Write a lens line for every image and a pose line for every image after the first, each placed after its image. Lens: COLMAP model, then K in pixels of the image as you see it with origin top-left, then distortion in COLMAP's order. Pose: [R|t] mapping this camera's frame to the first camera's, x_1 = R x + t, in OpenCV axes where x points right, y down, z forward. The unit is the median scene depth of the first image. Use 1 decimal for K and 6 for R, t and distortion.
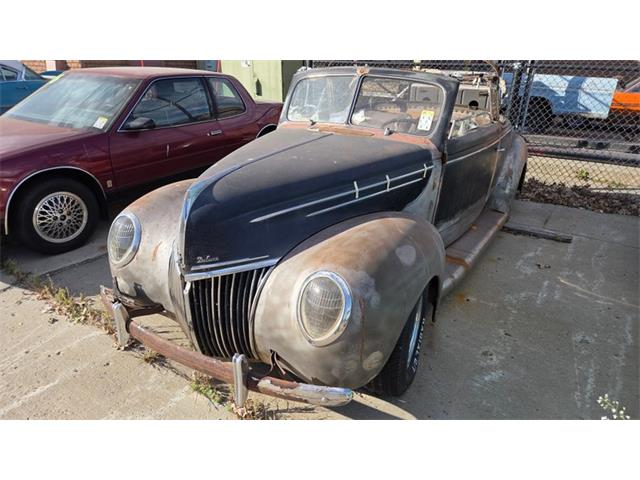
lens RADIAL K [[422.6, 0, 305.7], [0, 422.6, 240.0], [0, 0, 1]] dist [0.064546, -0.065336]
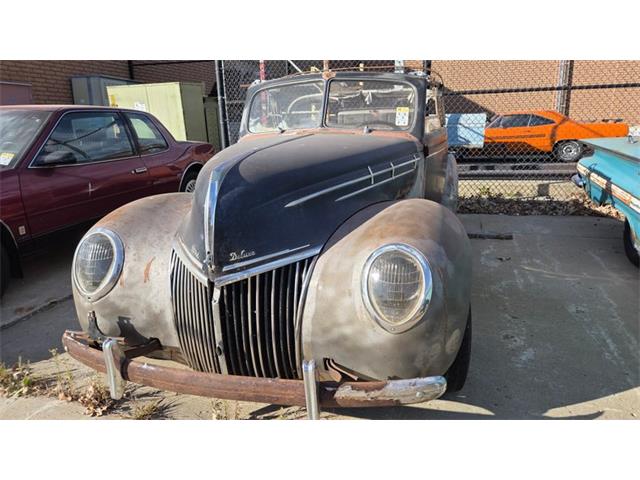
lens RADIAL K [[432.4, 0, 330.7], [0, 432.4, 230.8], [0, 0, 1]] dist [0.064982, -0.066531]
pose [[0.959693, -0.114796, 0.256536, -0.223390], [0.147450, 0.982725, -0.111852, 0.095085], [-0.239264, 0.145170, 0.960041, 0.127061]]
